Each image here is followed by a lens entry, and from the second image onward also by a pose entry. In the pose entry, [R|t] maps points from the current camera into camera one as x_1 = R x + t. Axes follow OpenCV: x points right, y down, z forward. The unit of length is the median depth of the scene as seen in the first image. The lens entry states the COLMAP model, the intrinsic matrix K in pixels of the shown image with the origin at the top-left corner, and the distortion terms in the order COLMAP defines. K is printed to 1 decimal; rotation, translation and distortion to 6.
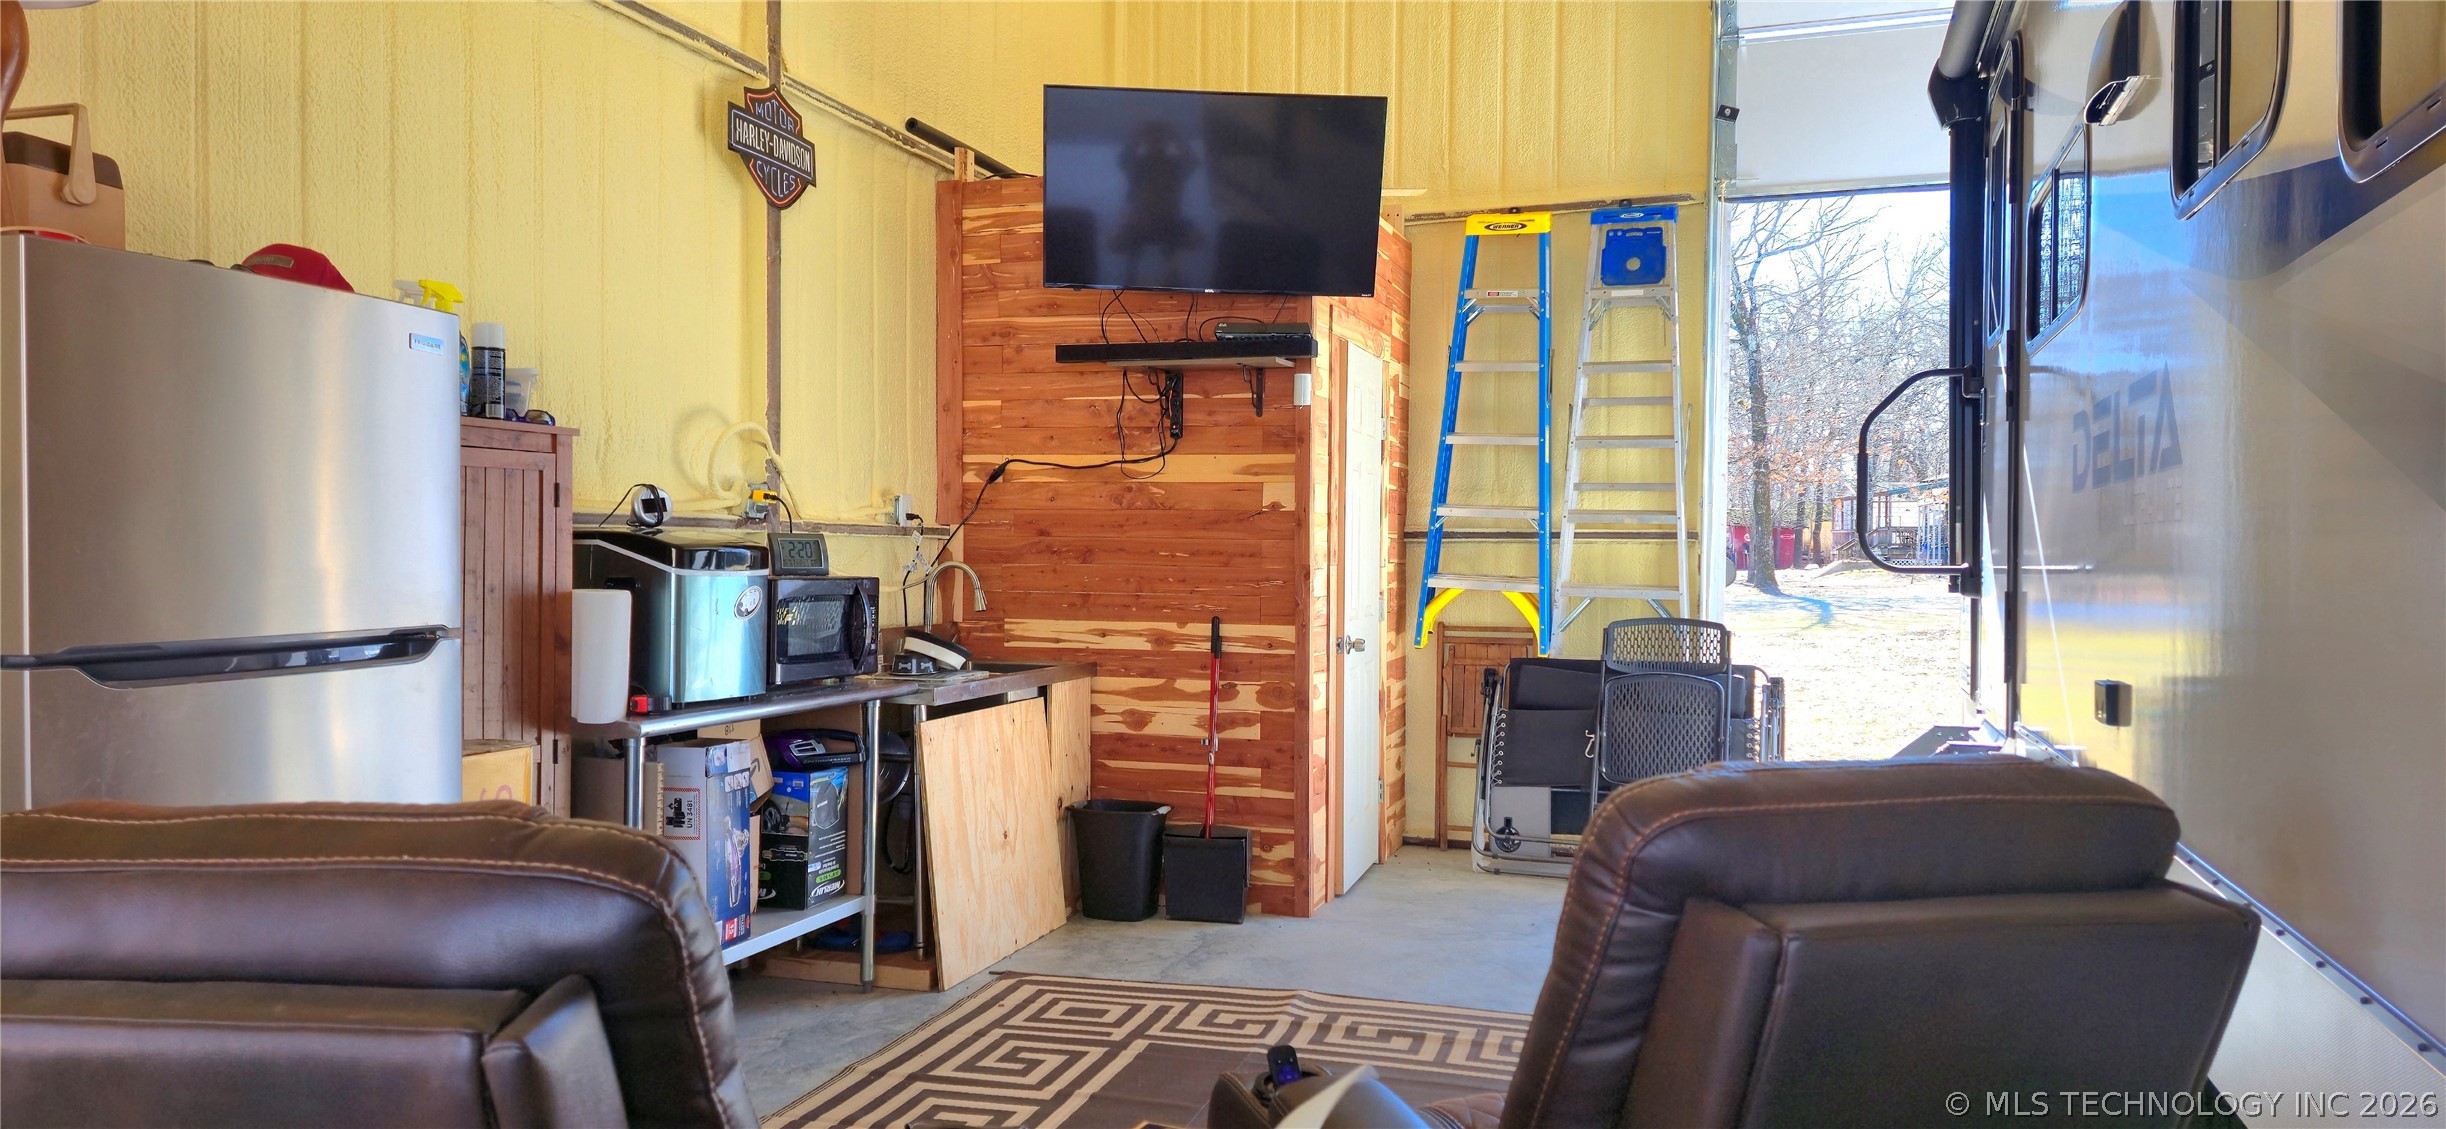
lens RADIAL K [[1666.4, 0, 1216.5], [0, 1666.4, 558.1], [0, 0, 1]] dist [0.064104, -0.012815]
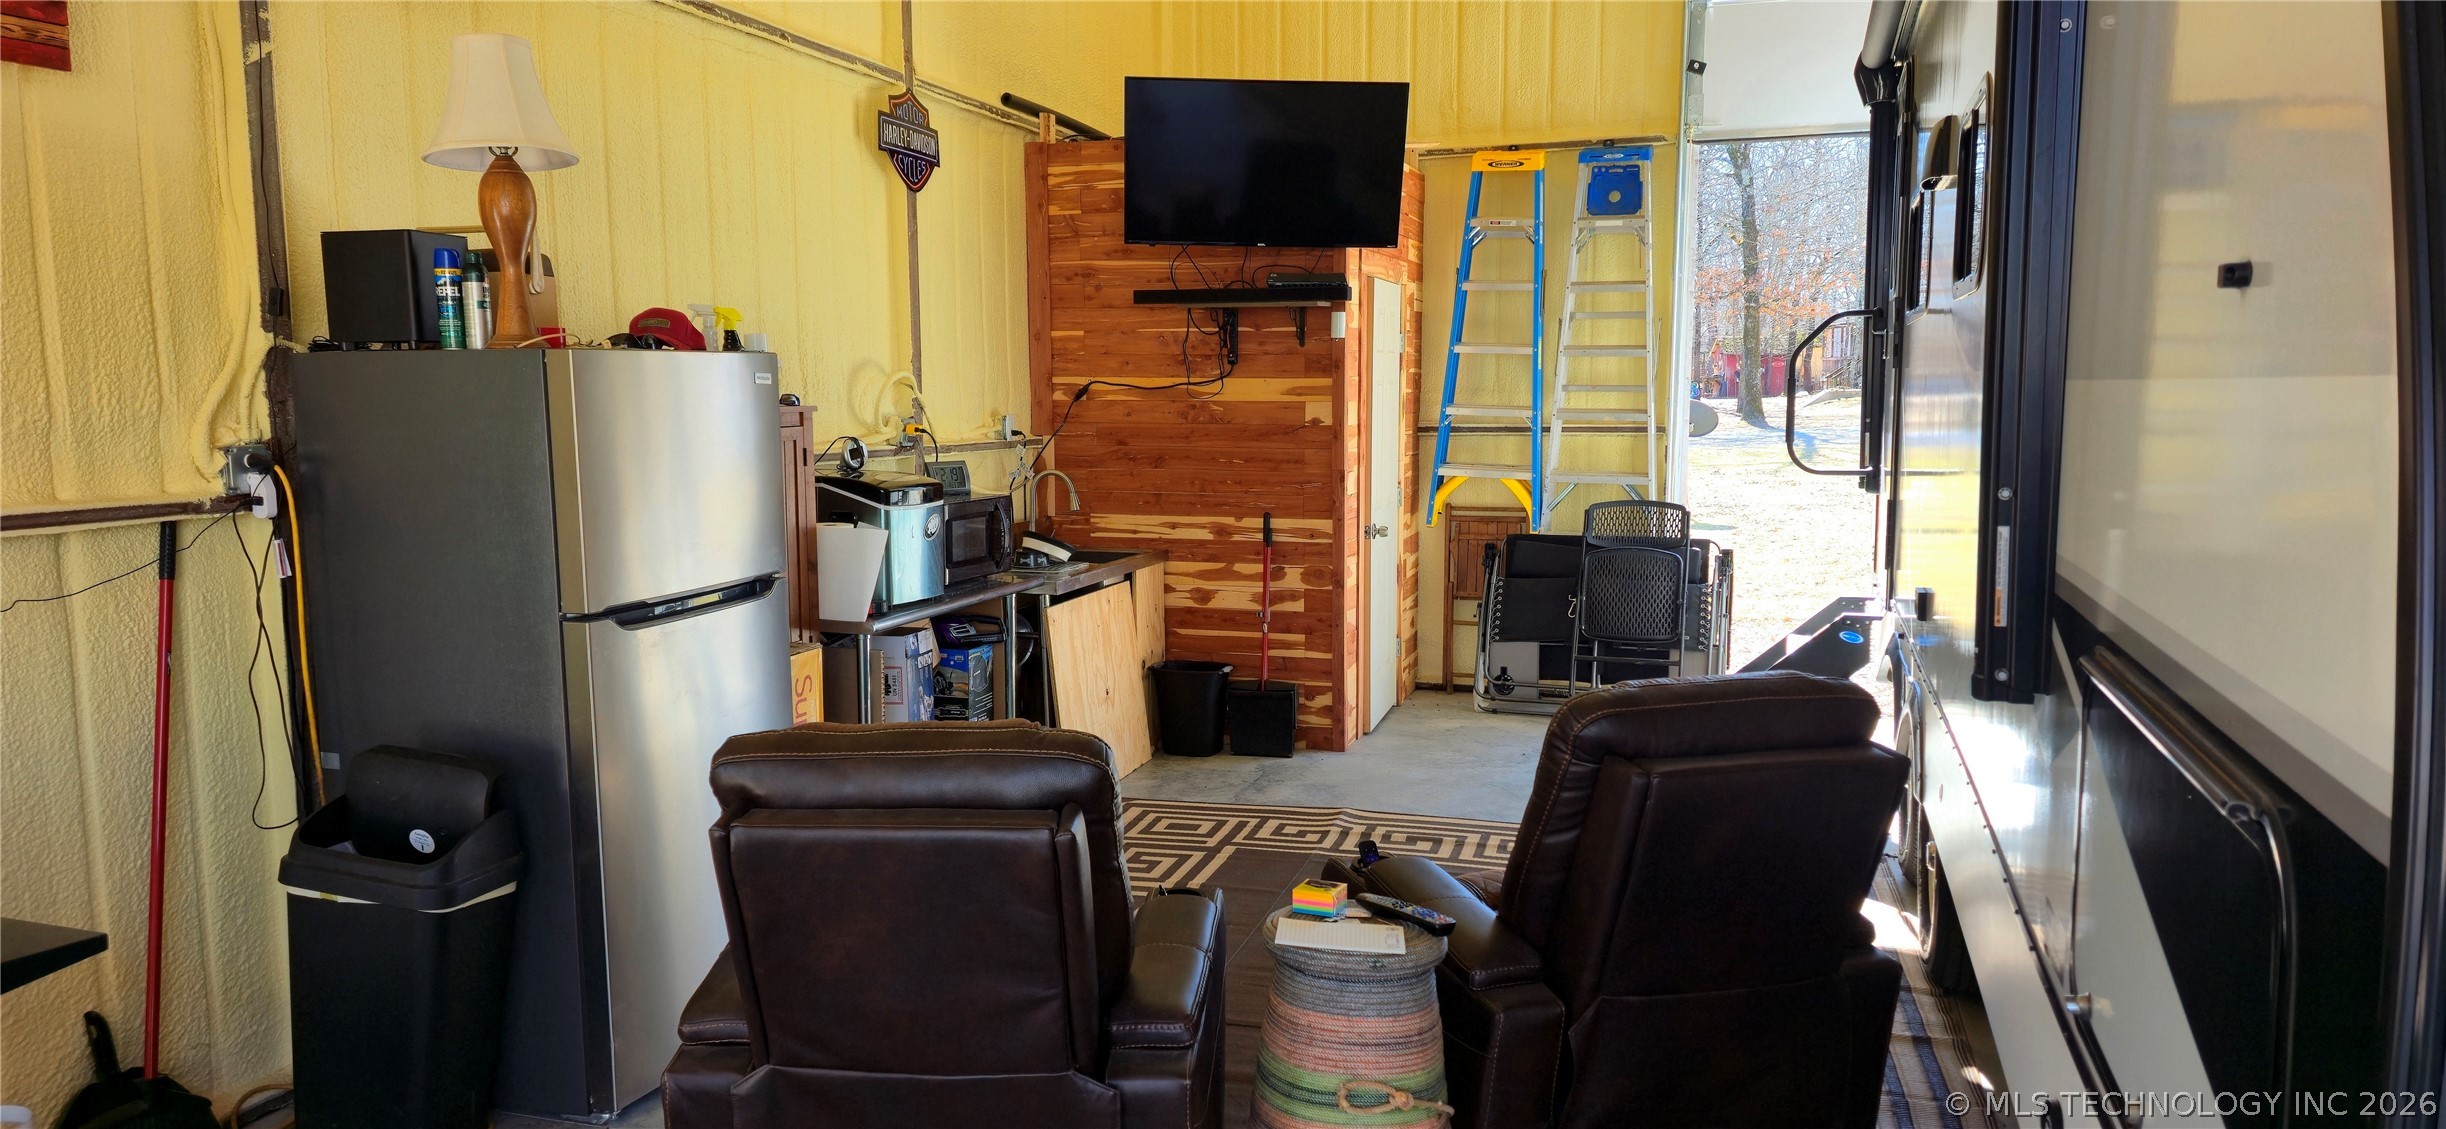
lens RADIAL K [[1666.4, 0, 1231.4], [0, 1666.4, 571.5], [0, 0, 1]] dist [0.064104, -0.012815]
pose [[0.999854, -0.012770, 0.011396, -0.042349], [0.011440, 0.993867, 0.109989, -0.057825], [-0.012731, -0.109842, 0.993868, -0.225782]]
